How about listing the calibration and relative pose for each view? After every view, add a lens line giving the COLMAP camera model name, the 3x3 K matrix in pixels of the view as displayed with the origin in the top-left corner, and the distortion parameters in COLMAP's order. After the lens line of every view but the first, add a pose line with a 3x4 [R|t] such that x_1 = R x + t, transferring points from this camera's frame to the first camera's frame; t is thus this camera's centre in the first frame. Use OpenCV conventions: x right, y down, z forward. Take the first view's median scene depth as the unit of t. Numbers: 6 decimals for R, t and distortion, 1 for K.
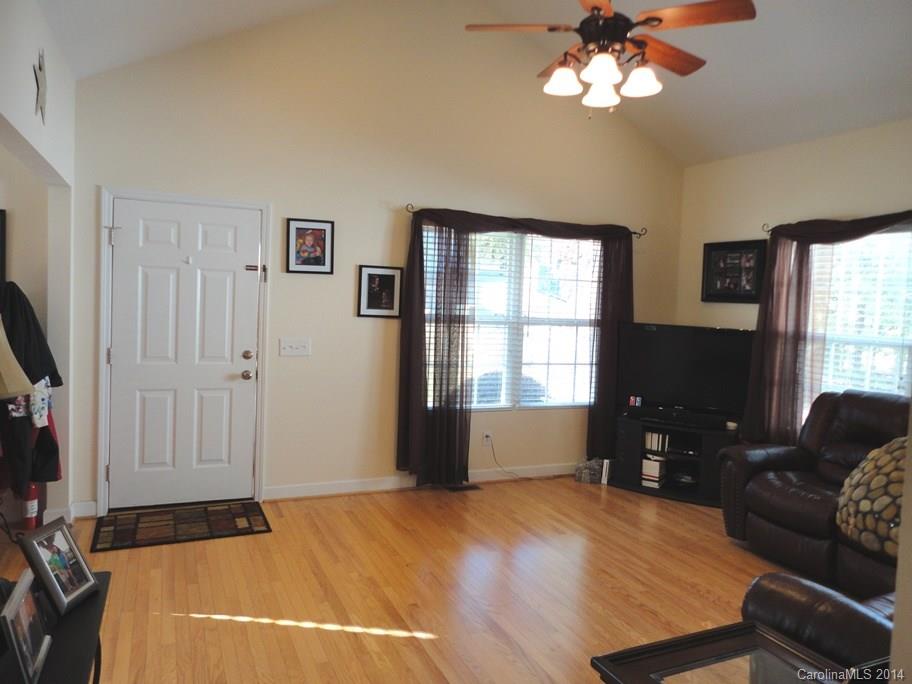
lens RADIAL K [[659.2, 0, 456.4], [0, 659.2, 336.6], [0, 0, 1]] dist [-0.008041, 0.009198]
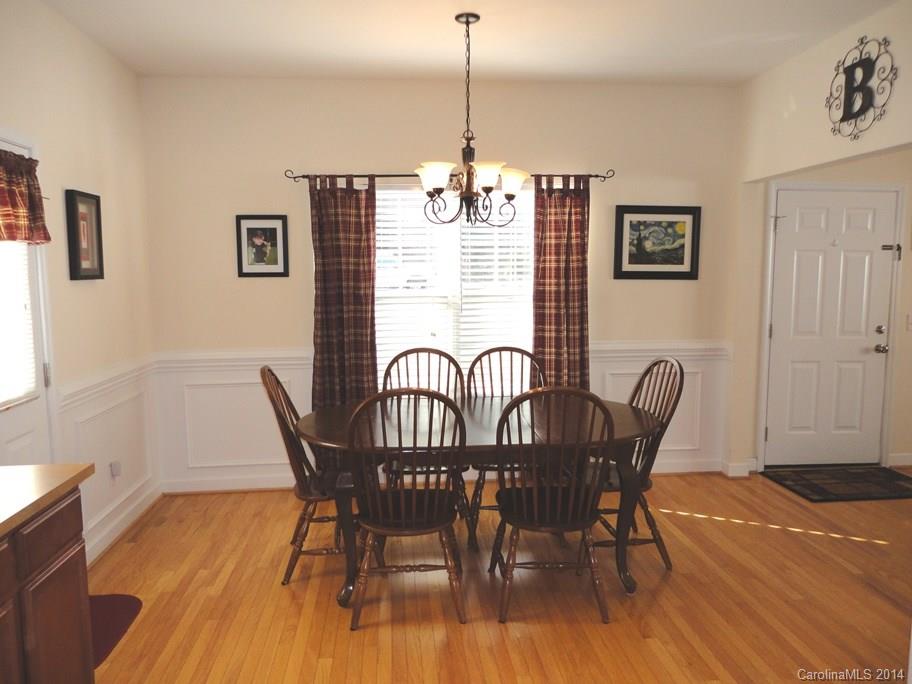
lens RADIAL K [[659.2, 0, 459.6], [0, 659.2, 338.6], [0, 0, 1]] dist [-0.008041, 0.009198]
pose [[0.948821, 0.000334, -0.315814, -0.652917], [0.014205, 0.998942, 0.043735, -0.014687], [0.315495, -0.045983, 0.947813, -0.231125]]
